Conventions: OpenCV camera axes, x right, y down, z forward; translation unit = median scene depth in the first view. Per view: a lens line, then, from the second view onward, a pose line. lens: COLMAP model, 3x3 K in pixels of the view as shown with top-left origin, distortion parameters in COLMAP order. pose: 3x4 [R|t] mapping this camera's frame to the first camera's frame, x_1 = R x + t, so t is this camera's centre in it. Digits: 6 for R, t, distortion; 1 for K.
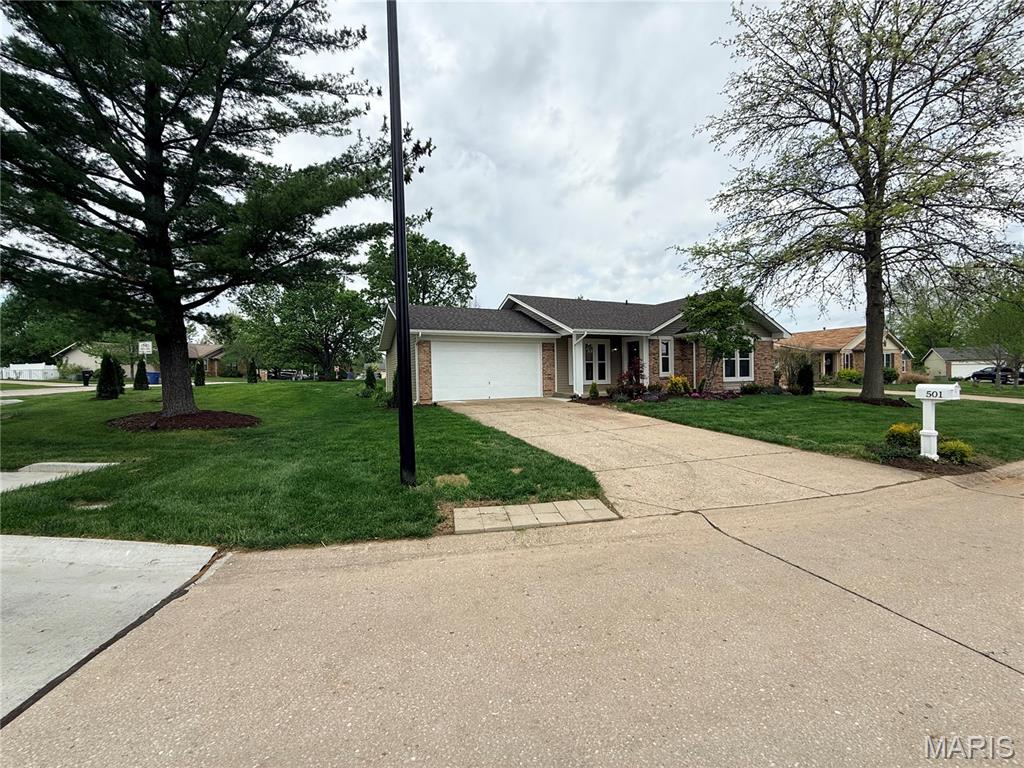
lens RADIAL K [[406.0, 0, 509.8], [0, 406.0, 380.1], [0, 0, 1]] dist [-0.001289, 0.000219]
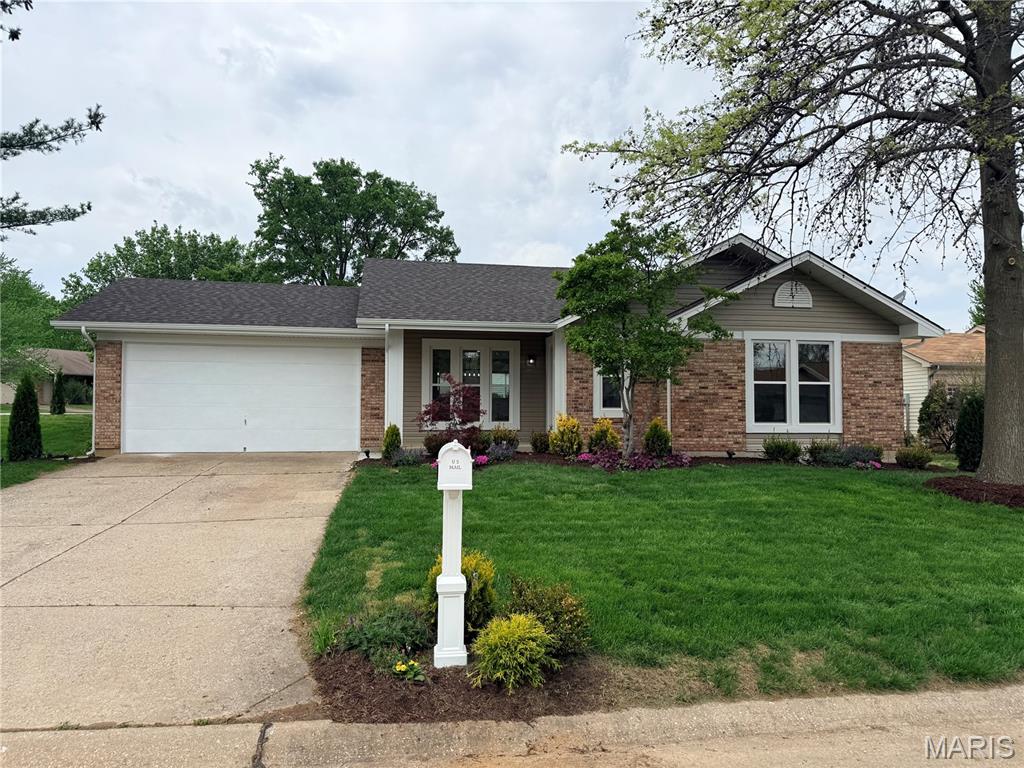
lens RADIAL K [[708.2, 0, 512.0], [0, 708.2, 384.0], [0, 0, 1]] dist [0.099195, -0.151880]
pose [[0.973433, 0.010666, -0.228723, 0.440696], [-0.022892, 0.998443, -0.050864, -0.003085], [0.227824, 0.054748, 0.972162, 0.164515]]
